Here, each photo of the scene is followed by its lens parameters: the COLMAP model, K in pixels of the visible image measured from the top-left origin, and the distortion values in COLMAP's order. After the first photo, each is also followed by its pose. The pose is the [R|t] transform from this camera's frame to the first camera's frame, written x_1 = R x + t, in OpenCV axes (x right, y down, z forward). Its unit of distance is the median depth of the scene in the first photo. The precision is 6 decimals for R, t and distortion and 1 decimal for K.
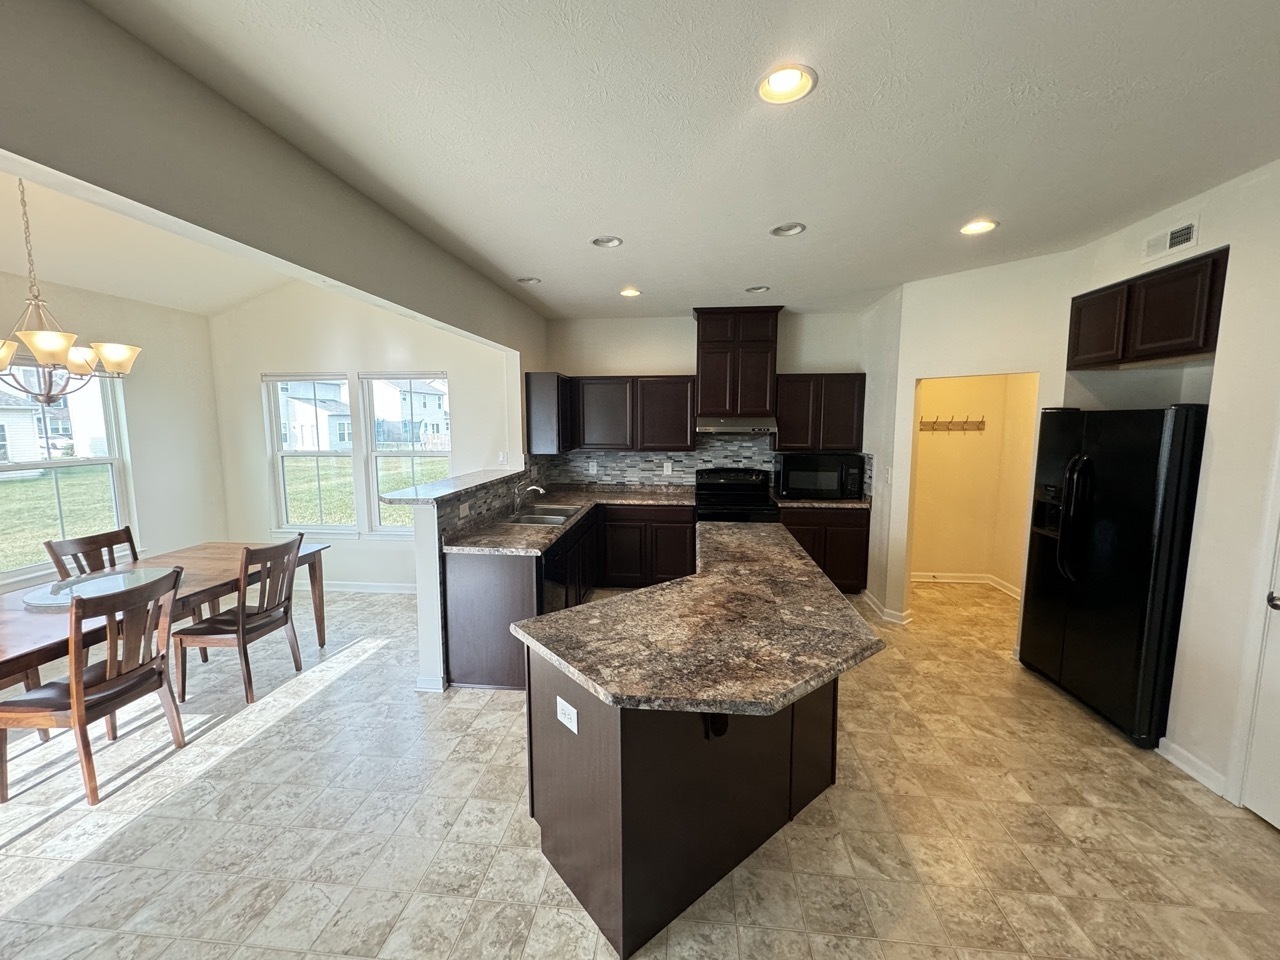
lens RADIAL K [[508.6, 0, 641.2], [0, 508.6, 477.7], [0, 0, 1]] dist [-0.002093, 0.000879]
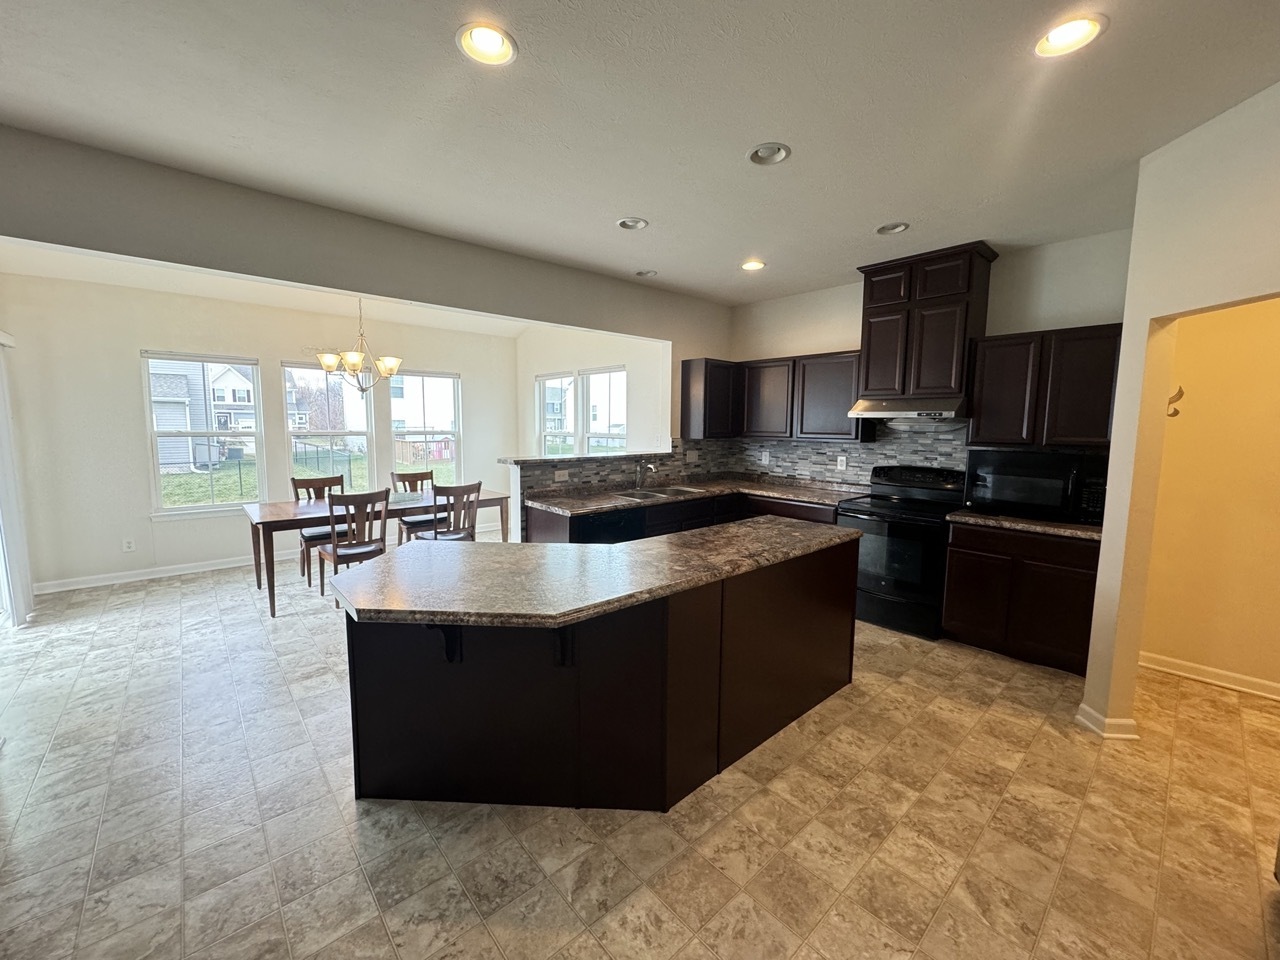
lens RADIAL K [[508.6, 0, 629.7], [0, 508.6, 475.9], [0, 0, 1]] dist [-0.002093, 0.000879]
pose [[0.738405, 0.079027, -0.669710, 0.744906], [-0.084893, 0.996102, 0.023941, 0.027520], [0.668992, 0.039175, 0.742236, 0.273746]]
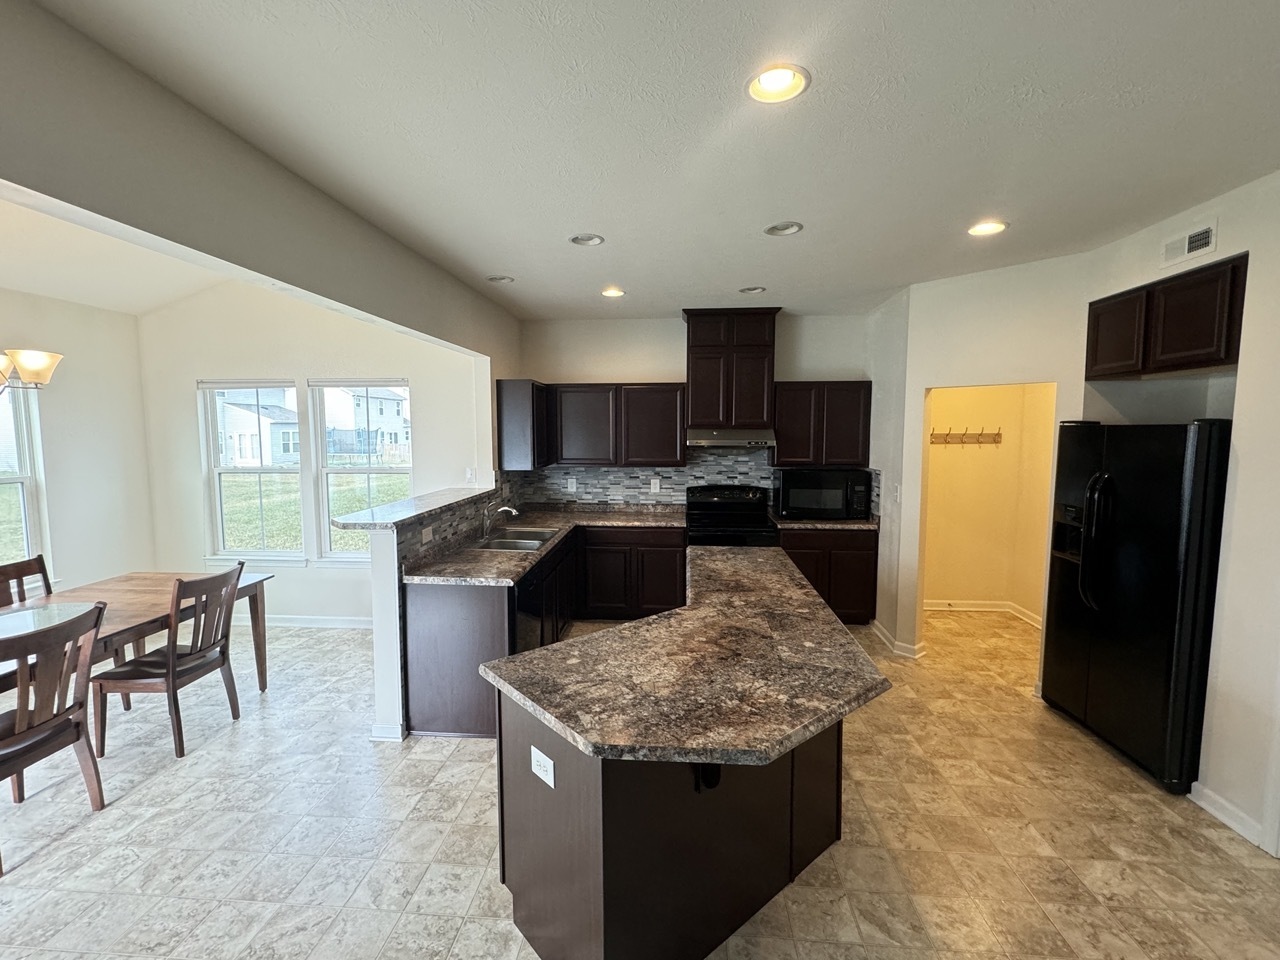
lens RADIAL K [[571.0, 0, 640.1], [0, 571.0, 478.0], [0, 0, 1]] dist [-0.002131, 0.000846]
pose [[0.999714, -0.002017, 0.023842, 0.002611], [0.002635, 0.999661, -0.025921, -0.011445], [-0.023782, 0.025977, 0.999380, -0.017212]]
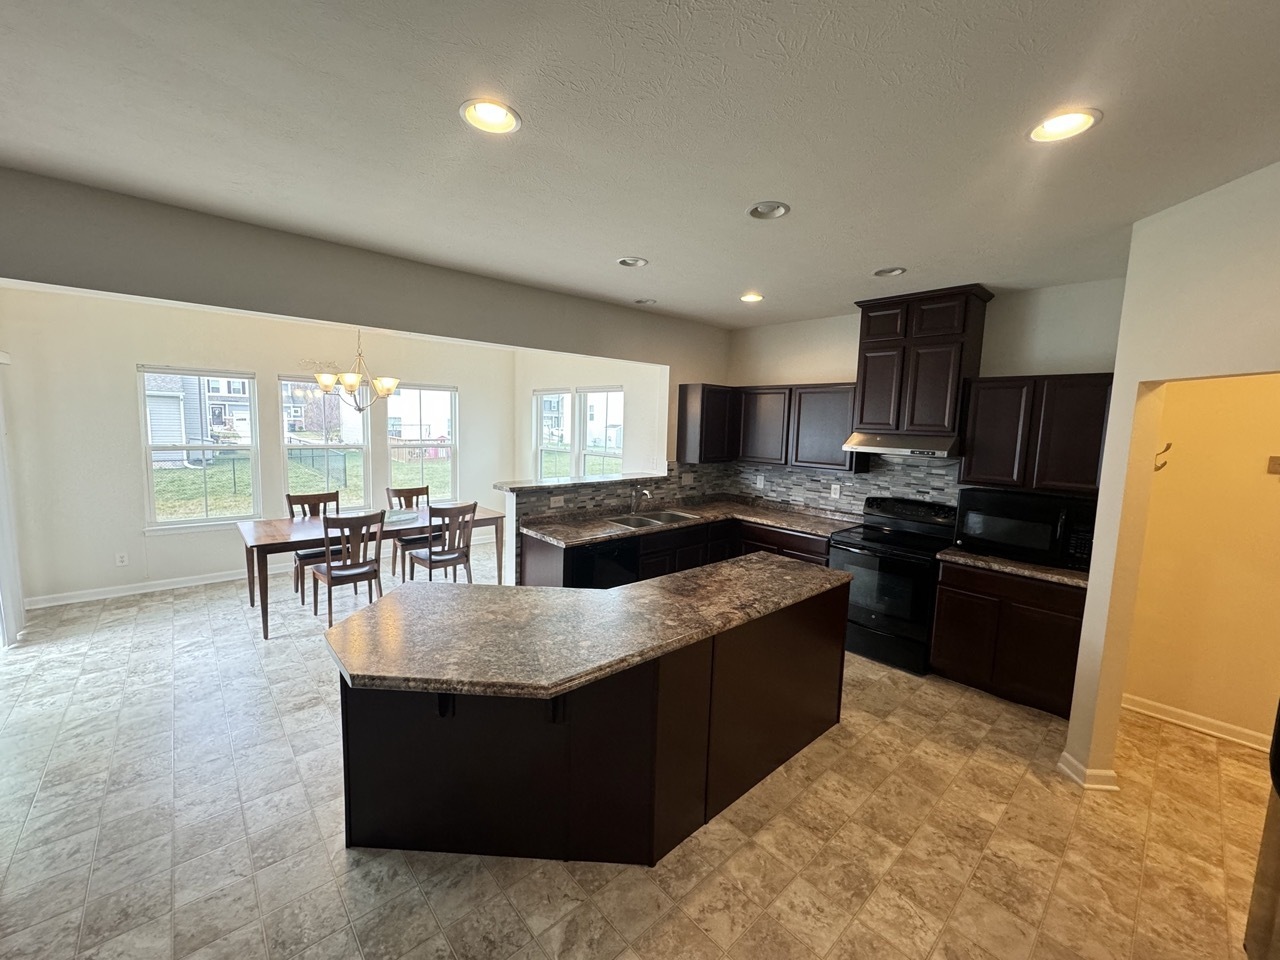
lens RADIAL K [[508.6, 0, 629.6], [0, 508.6, 476.8], [0, 0, 1]] dist [-0.002093, 0.000879]
pose [[0.741859, 0.096410, -0.663589, 0.744210], [-0.105131, 0.994095, 0.026896, -0.059558], [0.662263, 0.049810, 0.747614, 0.264576]]
